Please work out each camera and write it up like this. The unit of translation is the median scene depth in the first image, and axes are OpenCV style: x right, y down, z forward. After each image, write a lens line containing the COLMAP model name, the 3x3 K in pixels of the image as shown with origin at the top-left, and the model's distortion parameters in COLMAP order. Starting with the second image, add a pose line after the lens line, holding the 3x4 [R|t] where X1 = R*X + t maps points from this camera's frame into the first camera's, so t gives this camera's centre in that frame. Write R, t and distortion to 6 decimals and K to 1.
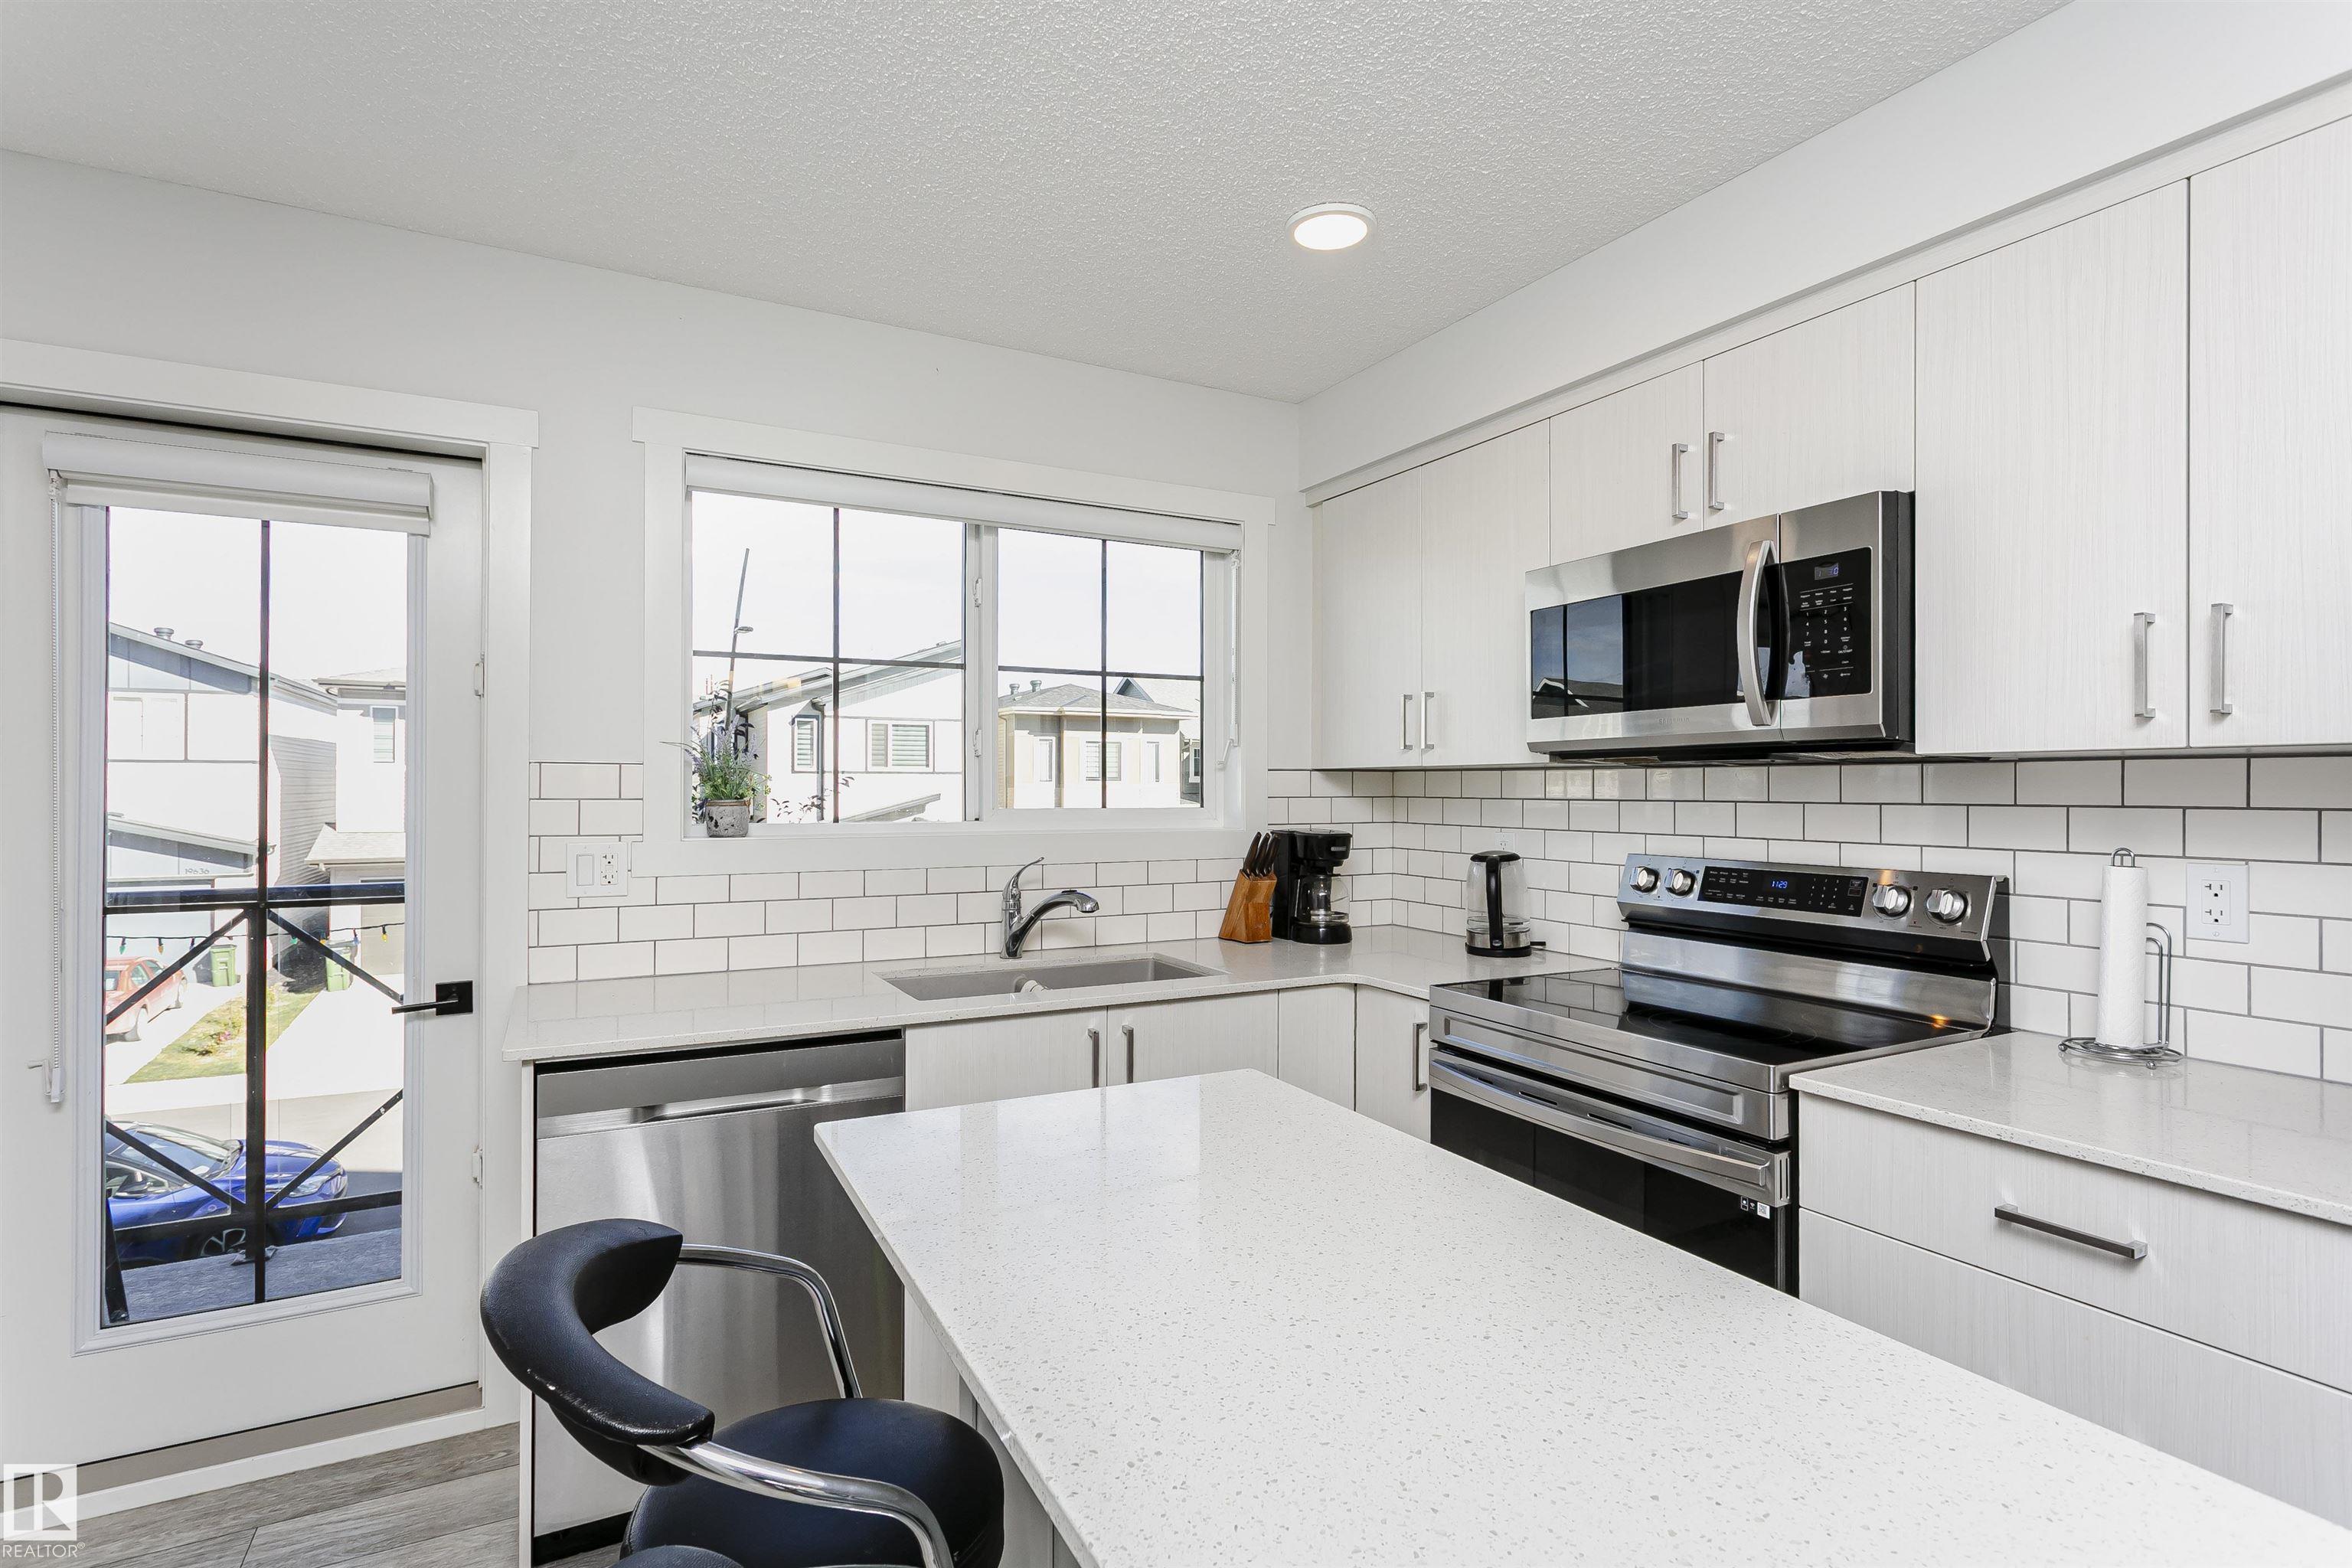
lens RADIAL K [[1141.6, 0, 1176.0], [0, 1141.6, 784.0], [0, 0, 1]] dist [0.000192, -0.000084]
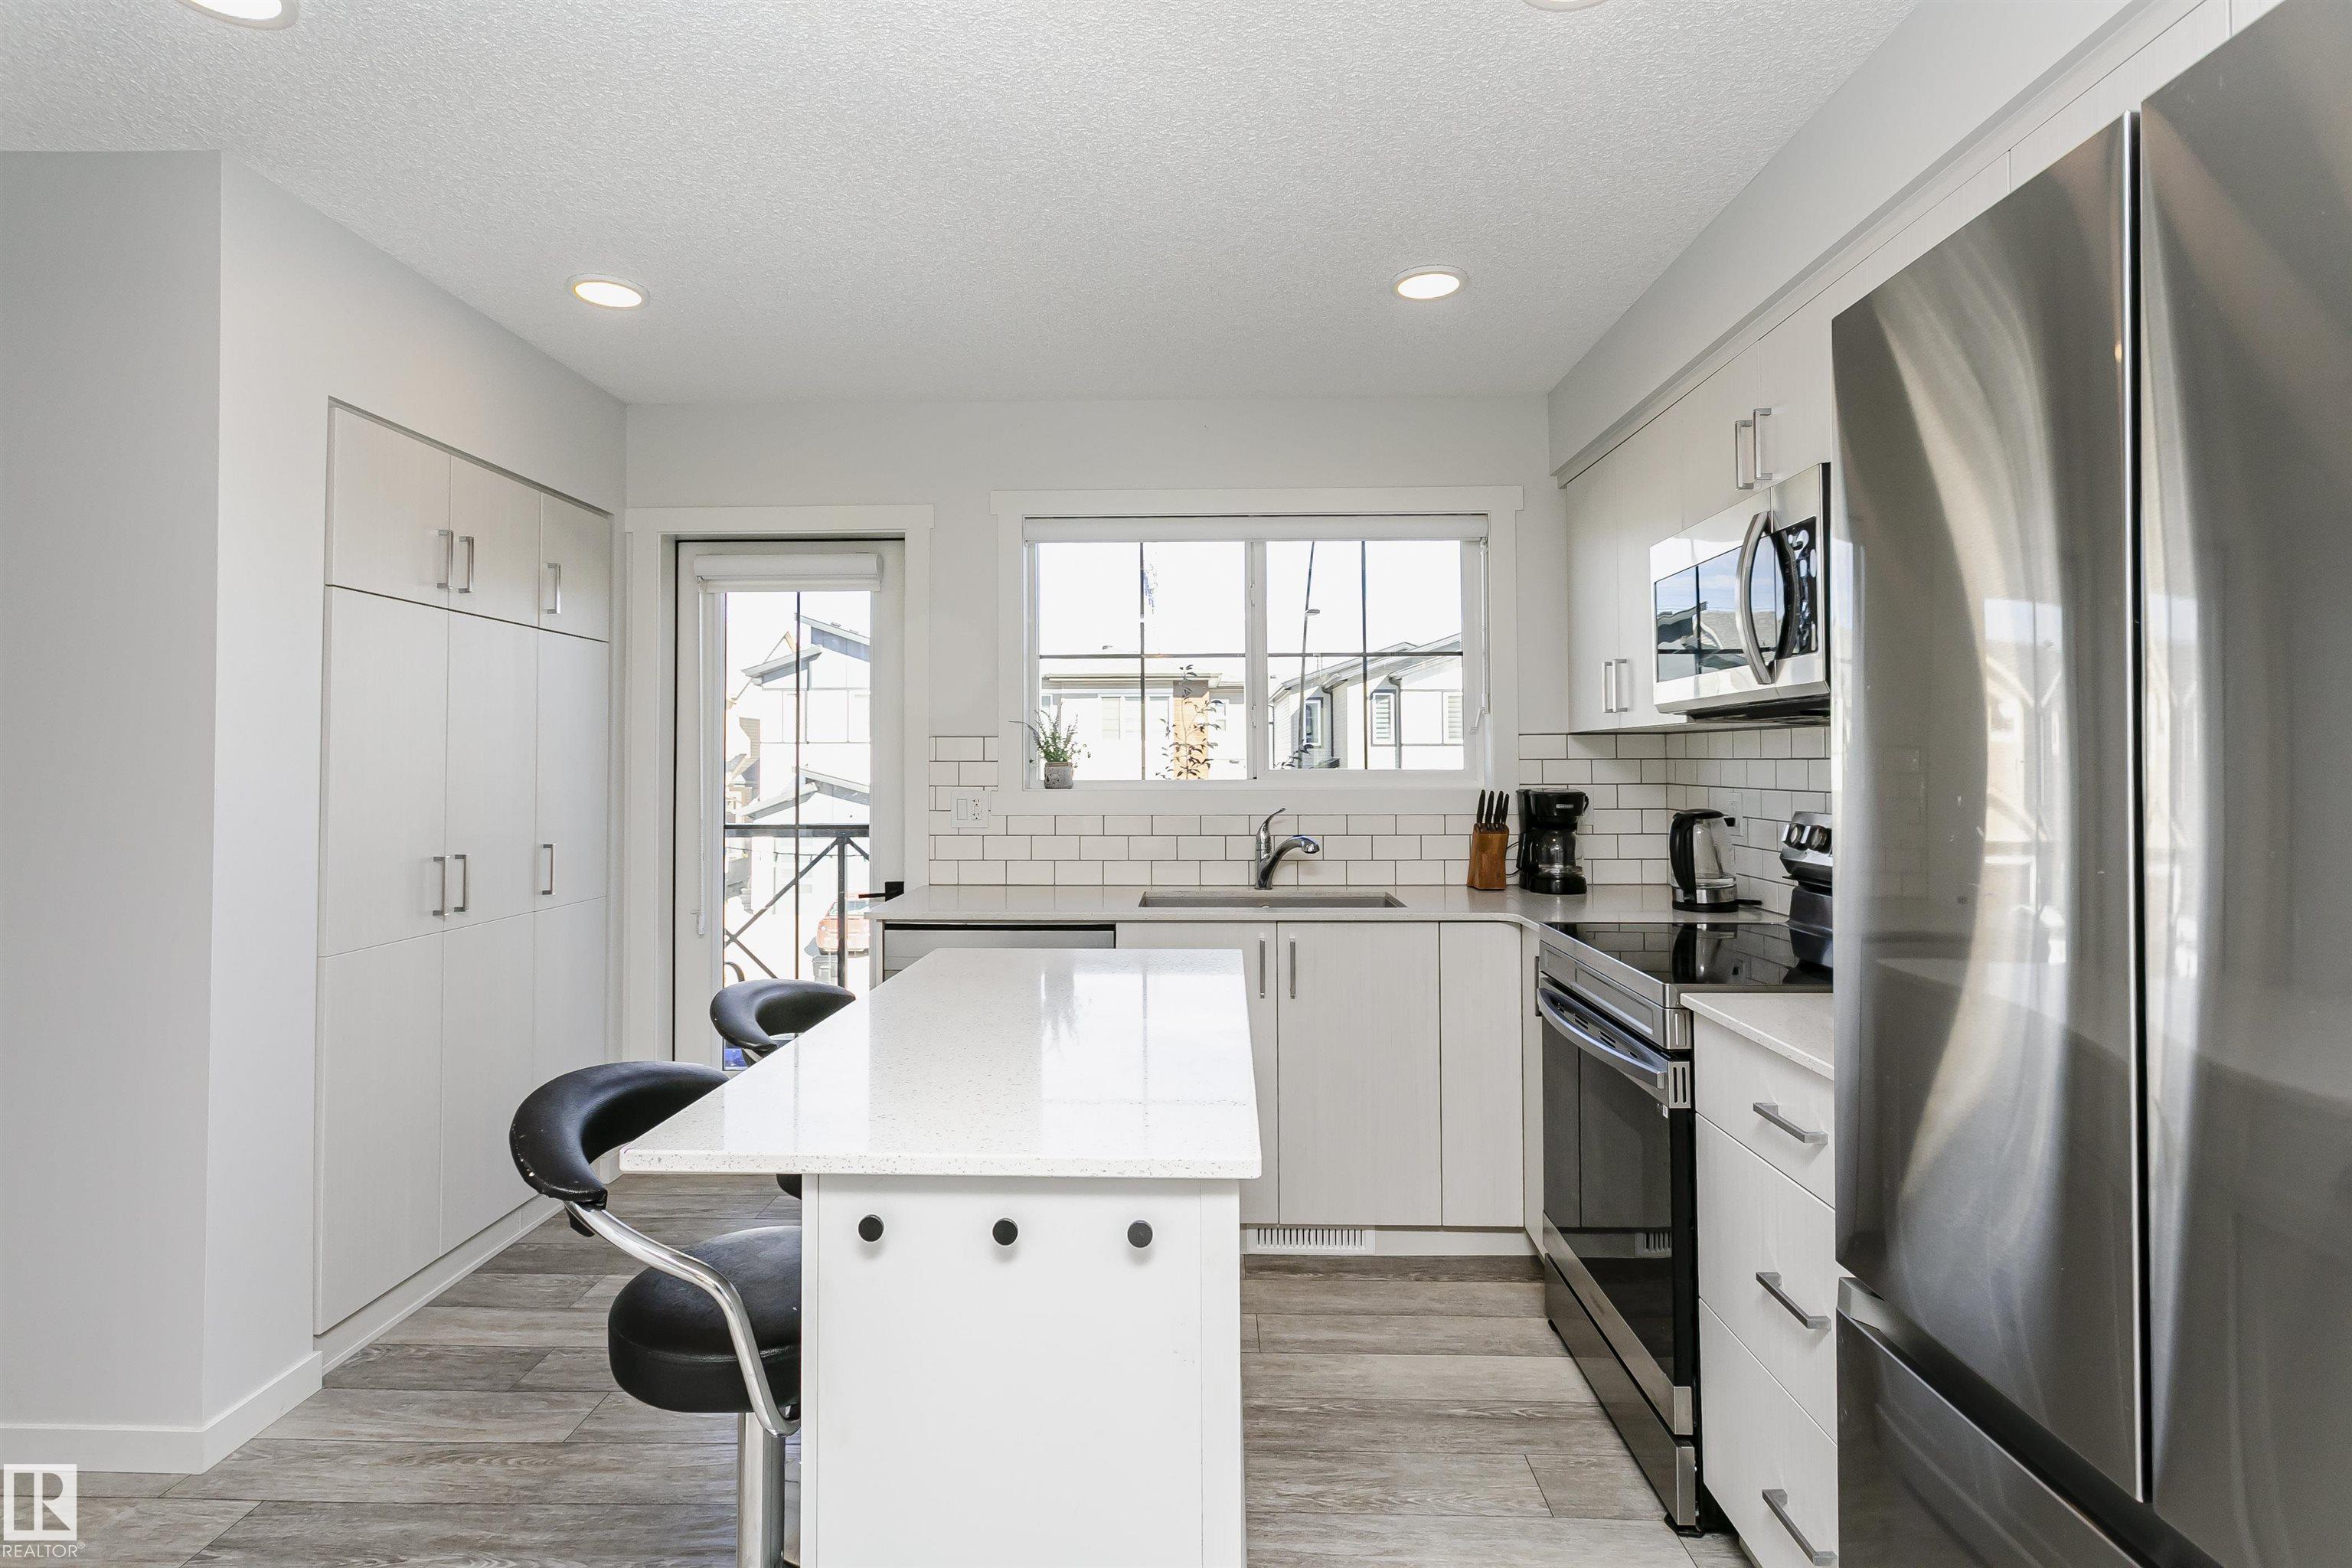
lens RADIAL K [[1171.7, 0, 1175.2], [0, 1171.7, 727.2], [0, 0, 1]] dist [-0.000315, 0.000022]
pose [[0.871618, -0.019560, -0.489795, 0.408069], [0.007302, 0.999611, -0.026926, 0.010456], [0.490131, 0.019893, 0.871422, -0.163089]]
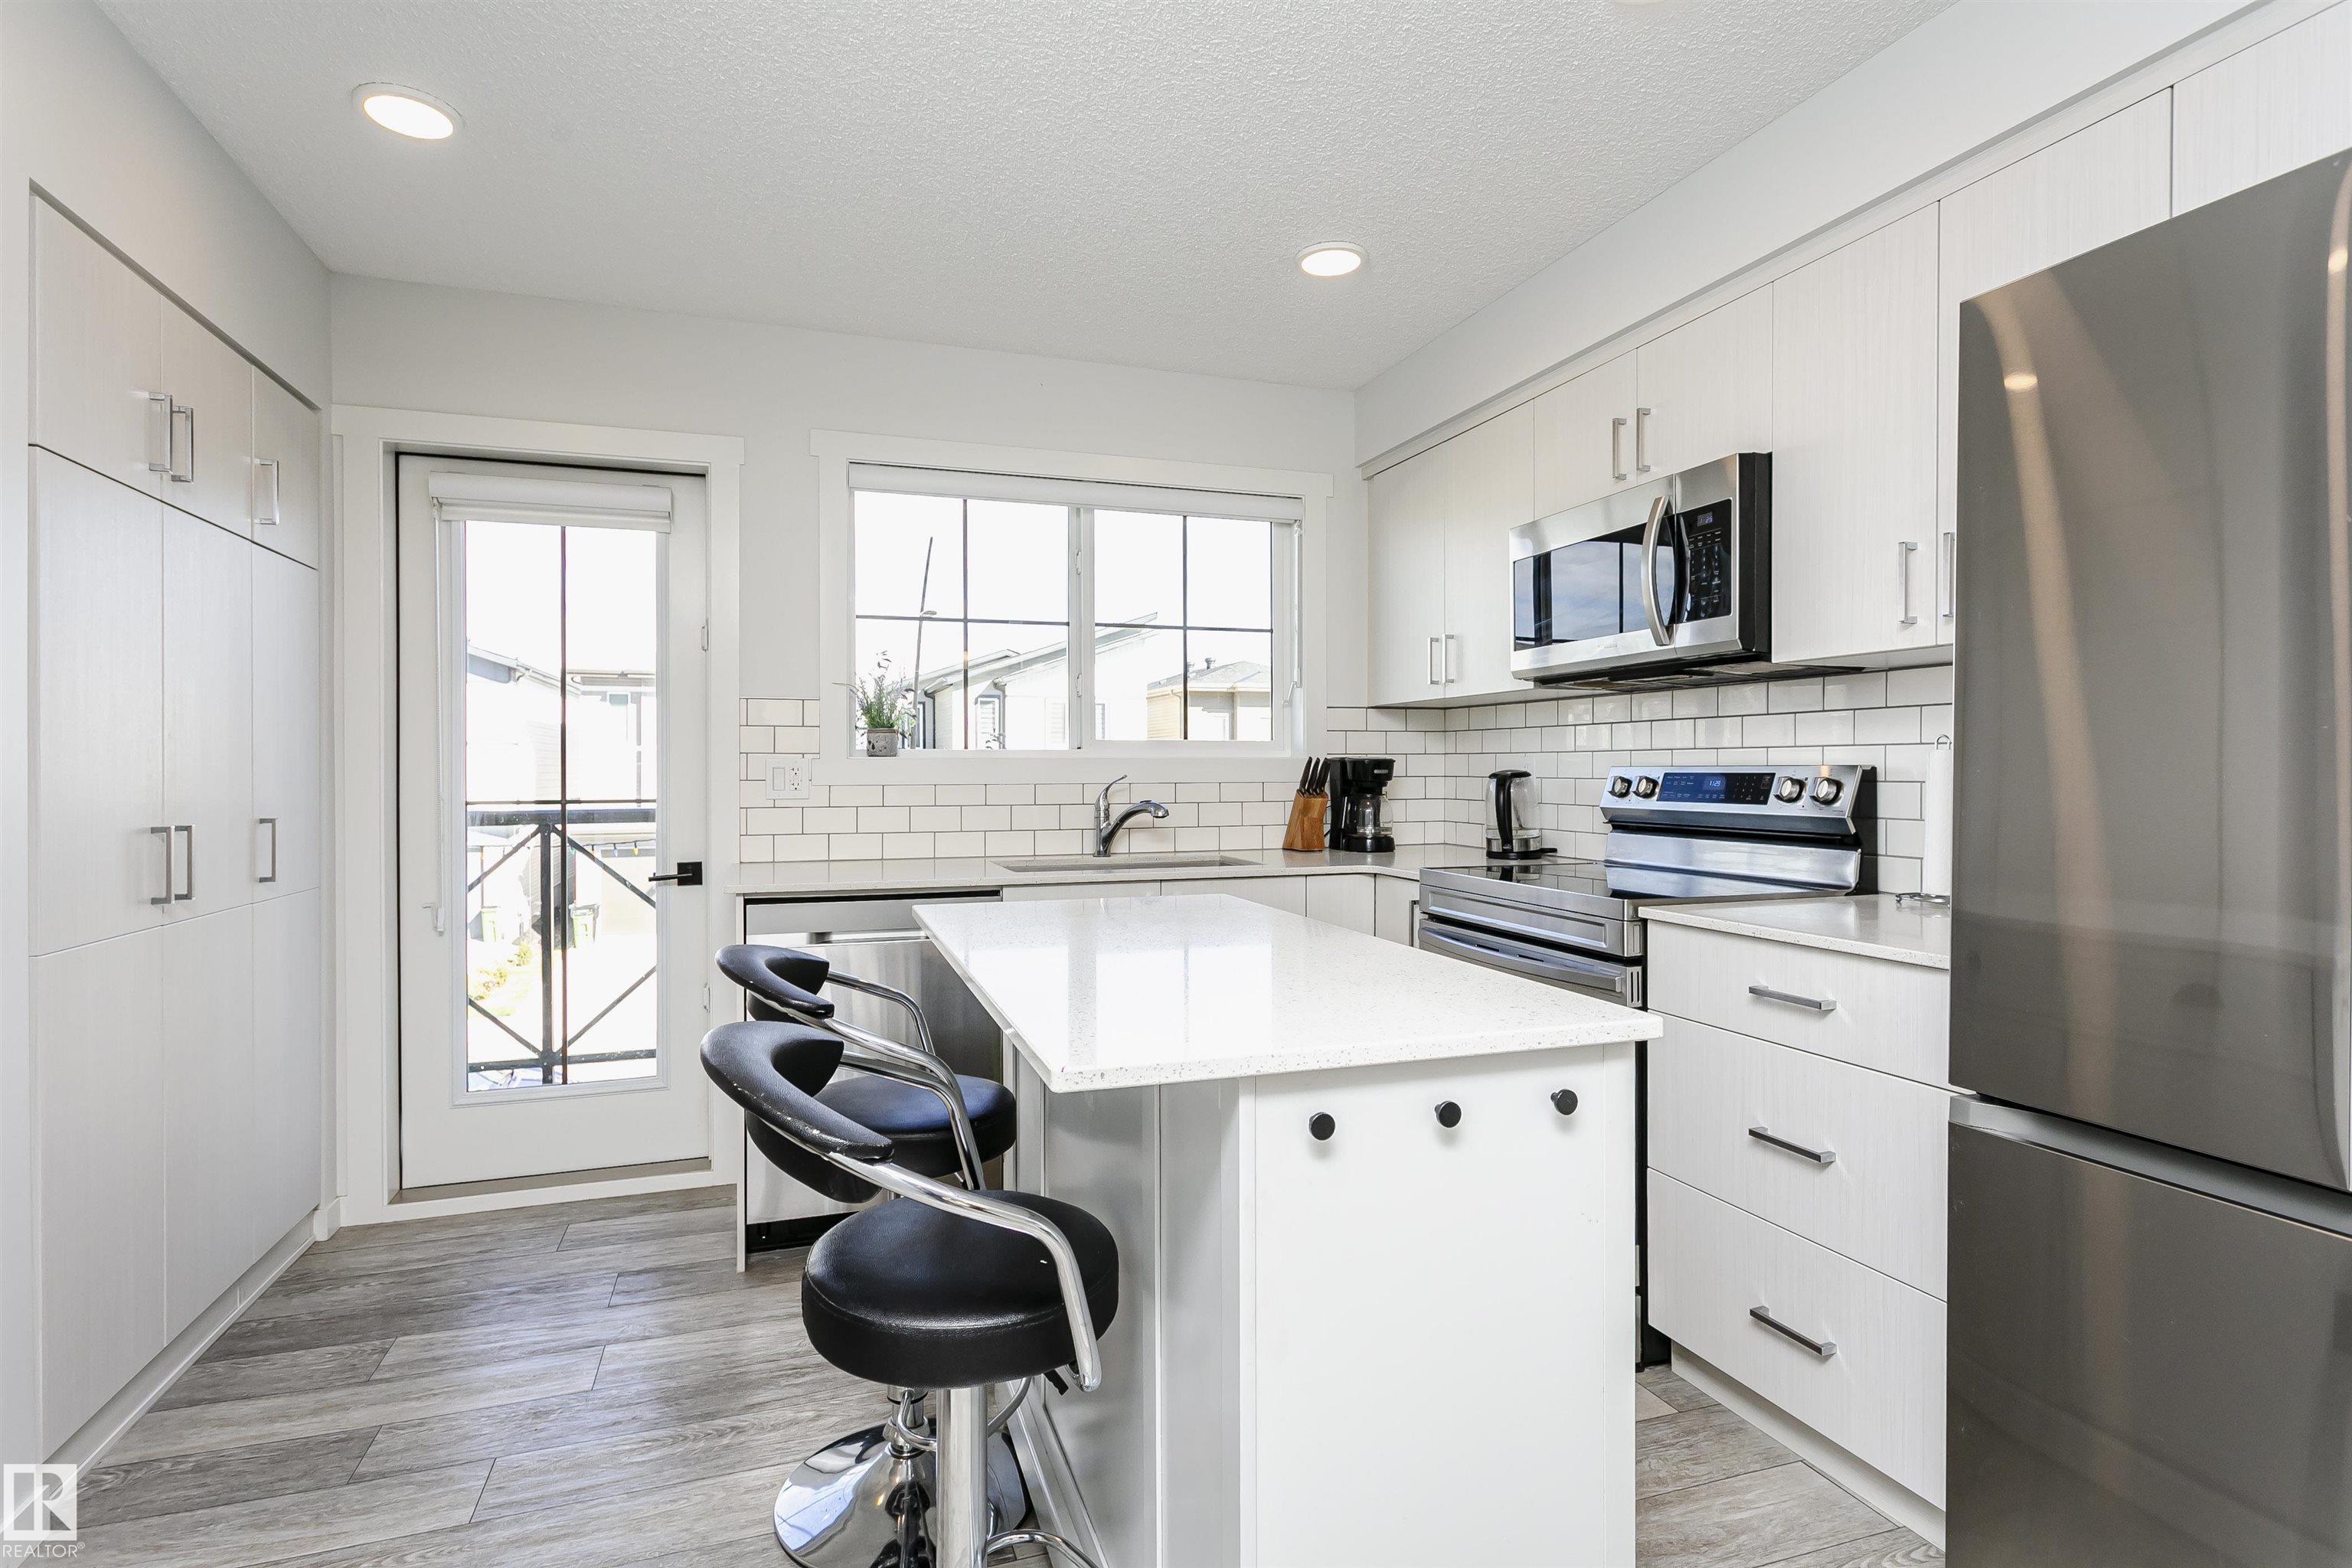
lens RADIAL K [[1158.8, 0, 1175.2], [0, 1158.8, 771.2], [0, 0, 1]] dist [-0.001887, 0.000302]
pose [[0.987579, -0.005336, -0.157030, 0.134868], [0.006427, 0.999959, 0.006440, 0.053033], [0.156989, -0.007369, 0.987573, -0.233859]]
